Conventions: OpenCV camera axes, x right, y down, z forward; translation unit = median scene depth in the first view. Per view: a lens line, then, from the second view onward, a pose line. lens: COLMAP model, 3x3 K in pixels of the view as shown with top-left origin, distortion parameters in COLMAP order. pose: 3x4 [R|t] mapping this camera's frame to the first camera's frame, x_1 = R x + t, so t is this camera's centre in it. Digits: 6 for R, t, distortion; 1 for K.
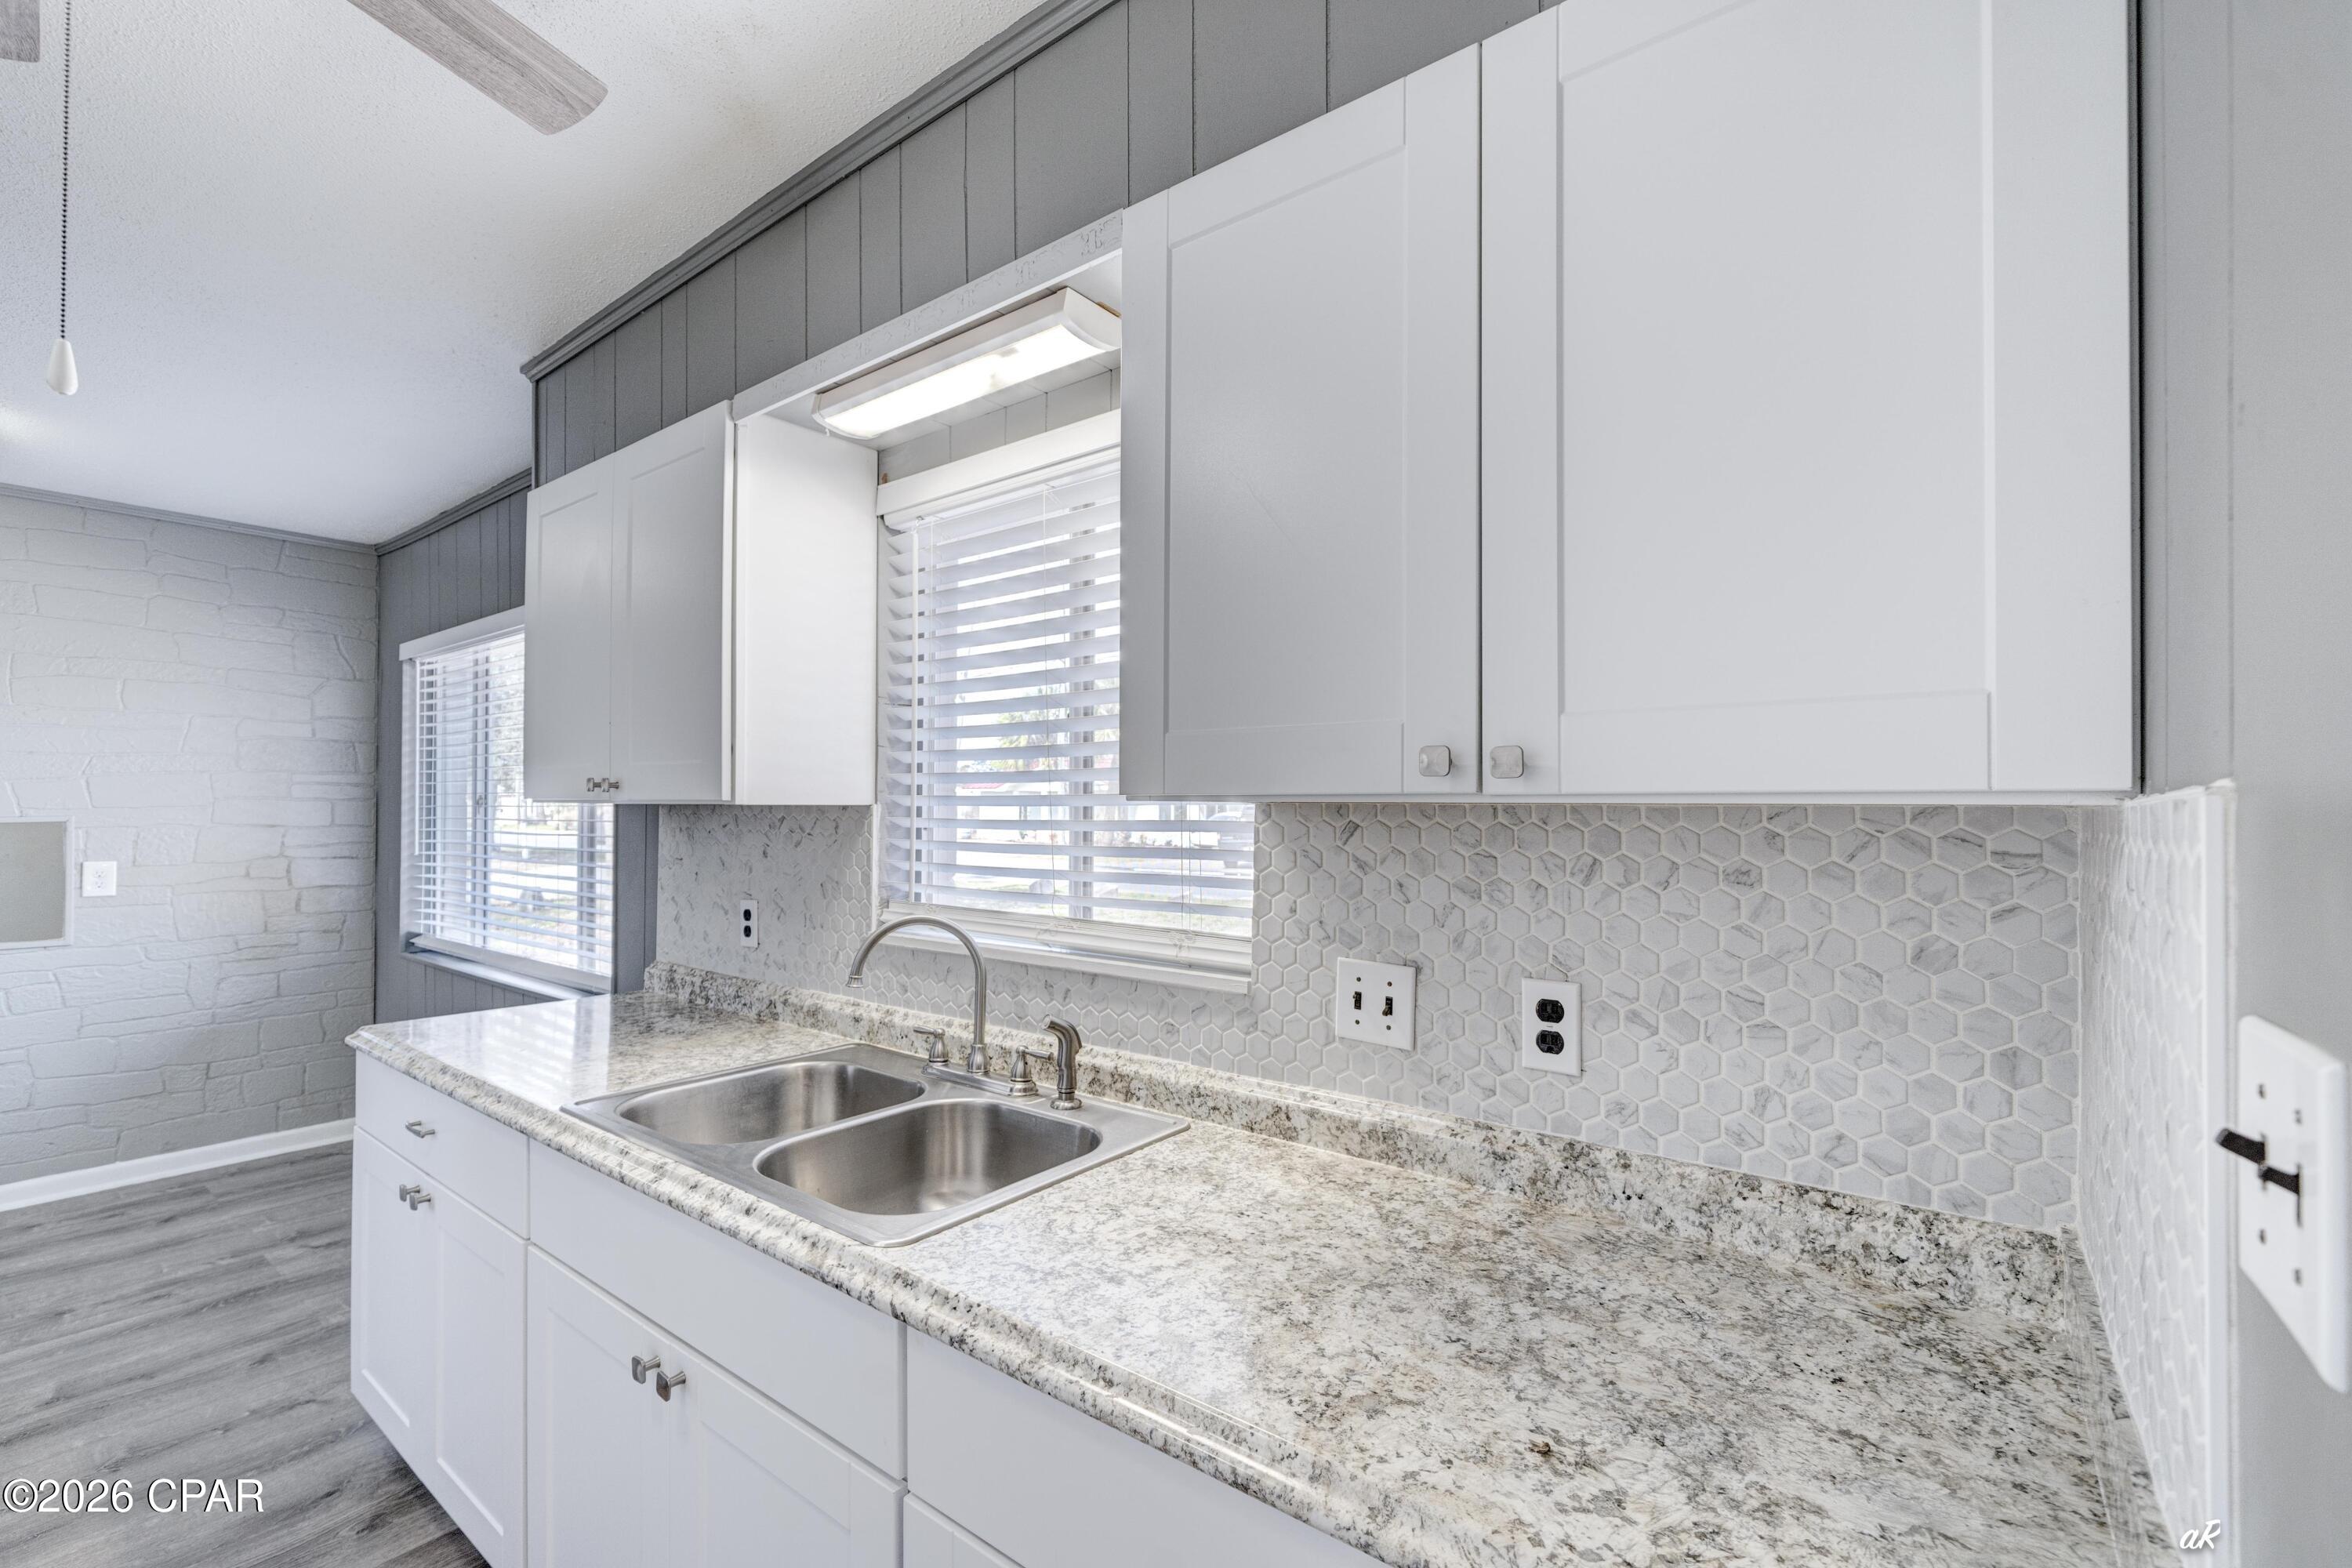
lens RADIAL K [[965.8, 0, 1191.1], [0, 965.8, 796.9], [0, 0, 1]] dist [0.002423, 0.000209]
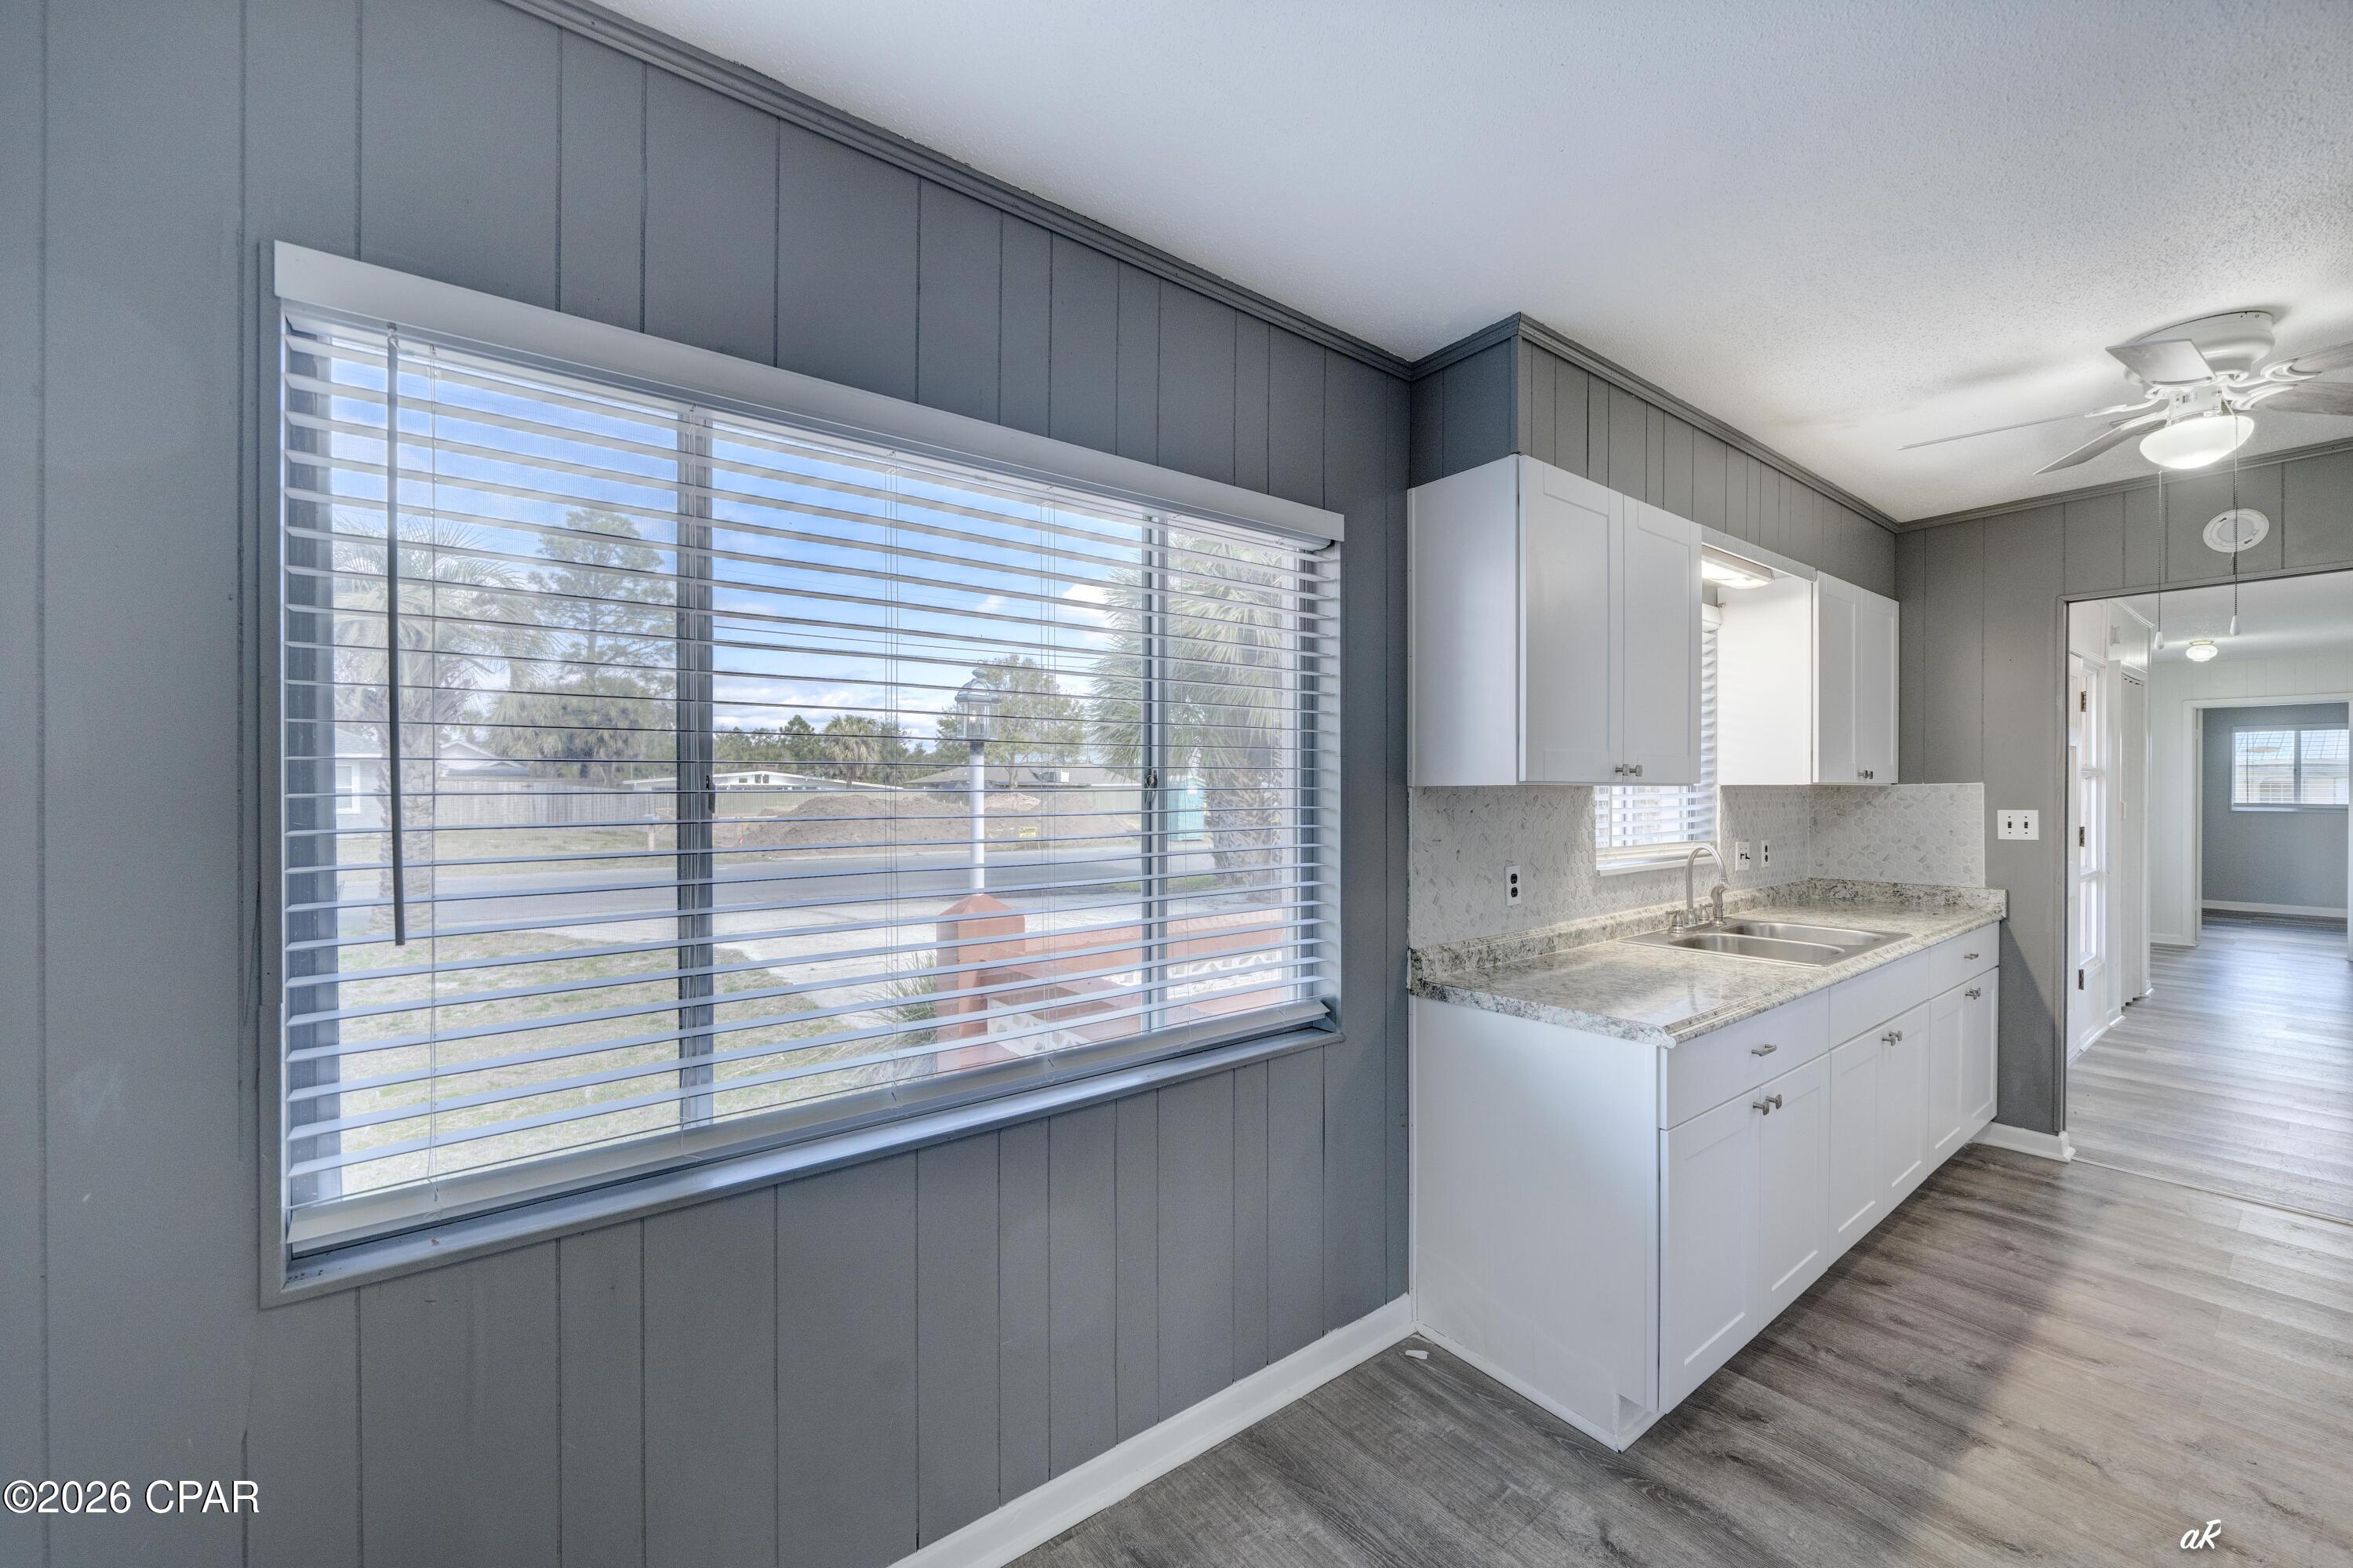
lens RADIAL K [[862.3, 0, 1177.2], [0, 862.3, 786.9], [0, 0, 1]] dist [0.001493, 0.000164]
pose [[0.255600, -0.000038, 0.966783, -1.629394], [-0.012763, 0.999913, 0.003414, 0.009094], [-0.966698, -0.013212, 0.255578, 1.145571]]
